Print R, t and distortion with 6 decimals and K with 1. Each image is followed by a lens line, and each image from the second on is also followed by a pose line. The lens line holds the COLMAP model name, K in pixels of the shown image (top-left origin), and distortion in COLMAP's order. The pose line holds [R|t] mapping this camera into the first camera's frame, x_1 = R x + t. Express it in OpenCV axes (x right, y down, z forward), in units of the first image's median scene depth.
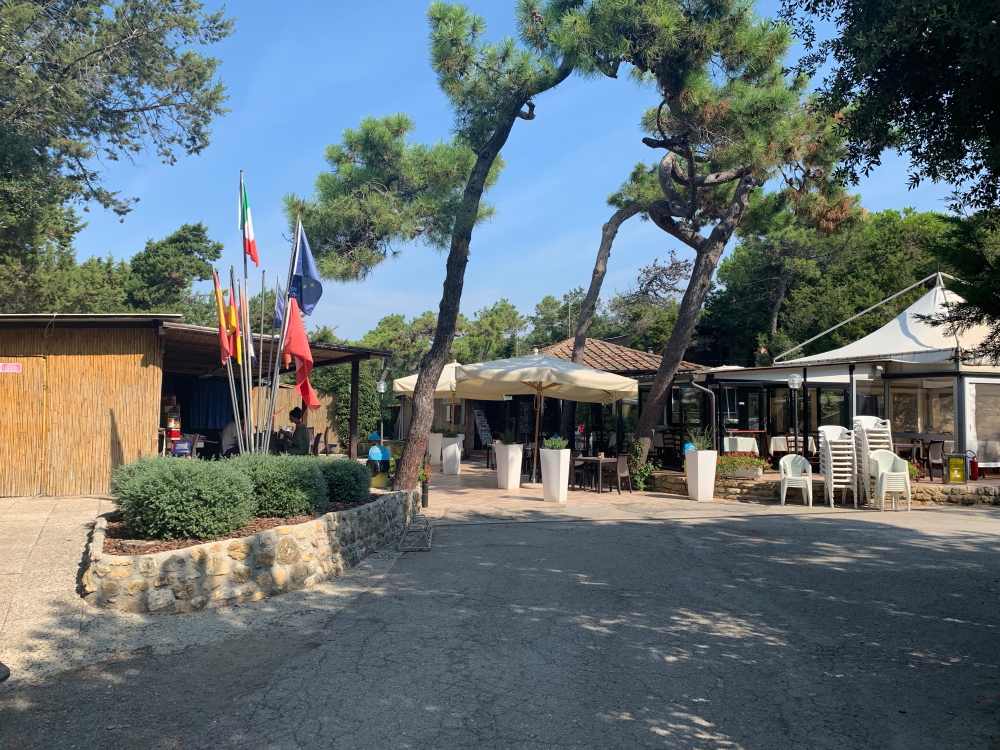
lens RADIAL K [[757.9, 0, 490.4], [0, 757.9, 368.4], [0, 0, 1]] dist [0.023651, -0.021876]
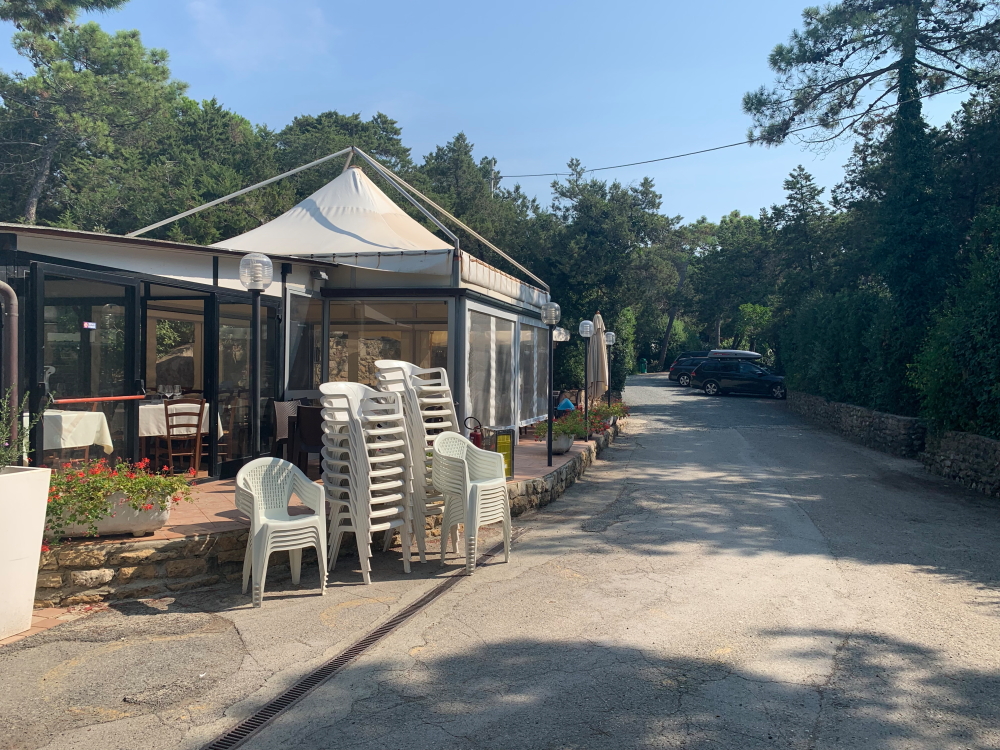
lens RADIAL K [[757.9, 0, 501.9], [0, 757.9, 372.5], [0, 0, 1]] dist [0.023651, -0.021876]
pose [[0.560014, -0.007307, 0.828451, 0.128802], [-0.053998, 0.997513, 0.045300, 0.040468], [-0.826721, -0.070103, 0.558227, 0.608135]]
